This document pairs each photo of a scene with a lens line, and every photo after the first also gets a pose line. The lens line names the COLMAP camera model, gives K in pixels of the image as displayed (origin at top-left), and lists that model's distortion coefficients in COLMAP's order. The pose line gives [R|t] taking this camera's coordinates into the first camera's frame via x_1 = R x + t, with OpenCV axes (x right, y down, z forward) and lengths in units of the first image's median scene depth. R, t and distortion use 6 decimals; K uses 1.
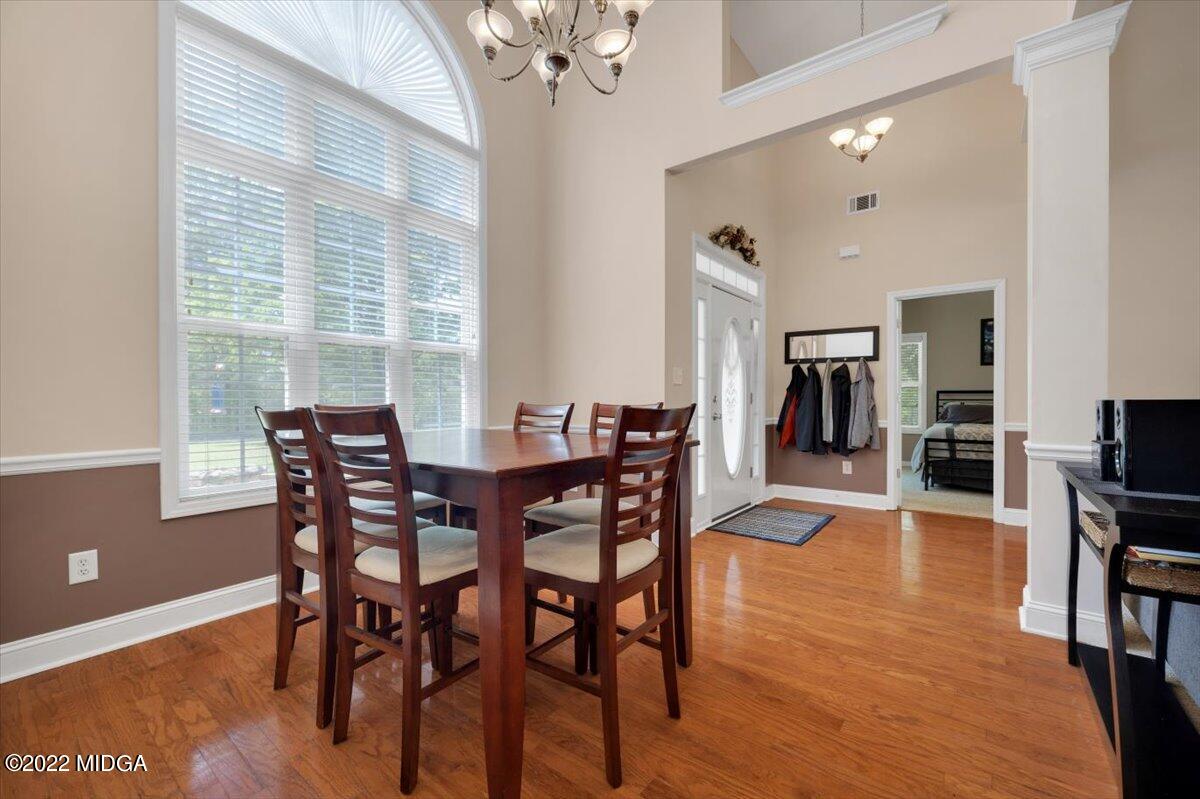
lens RADIAL K [[488.8, 0, 600.1], [0, 488.8, 397.1], [0, 0, 1]] dist [-0.000699, 0.000071]
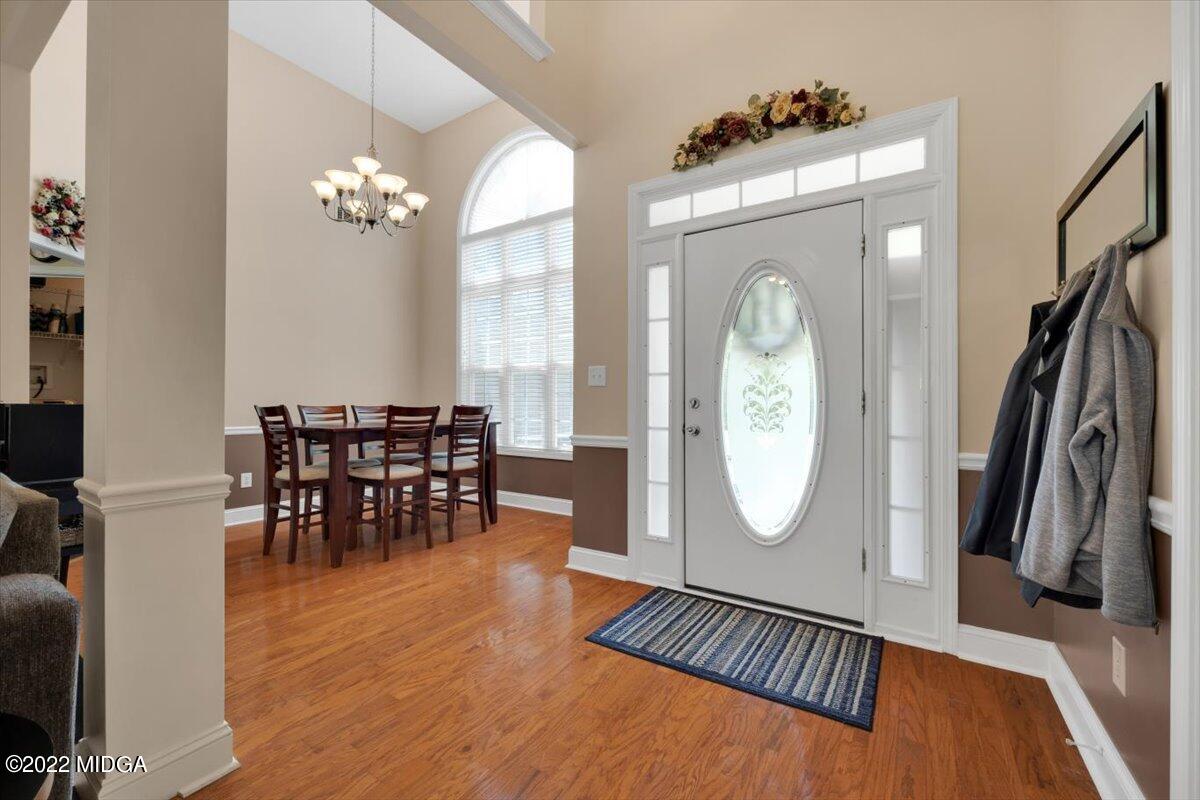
lens RADIAL K [[488.8, 0, 600.1], [0, 488.8, 397.6], [0, 0, 1]] dist [-0.000699, 0.000071]
pose [[0.090732, -0.007647, -0.995846, 1.027845], [-0.002508, 0.999966, -0.007907, 0.002273], [0.995872, 0.003215, 0.090710, 0.954833]]
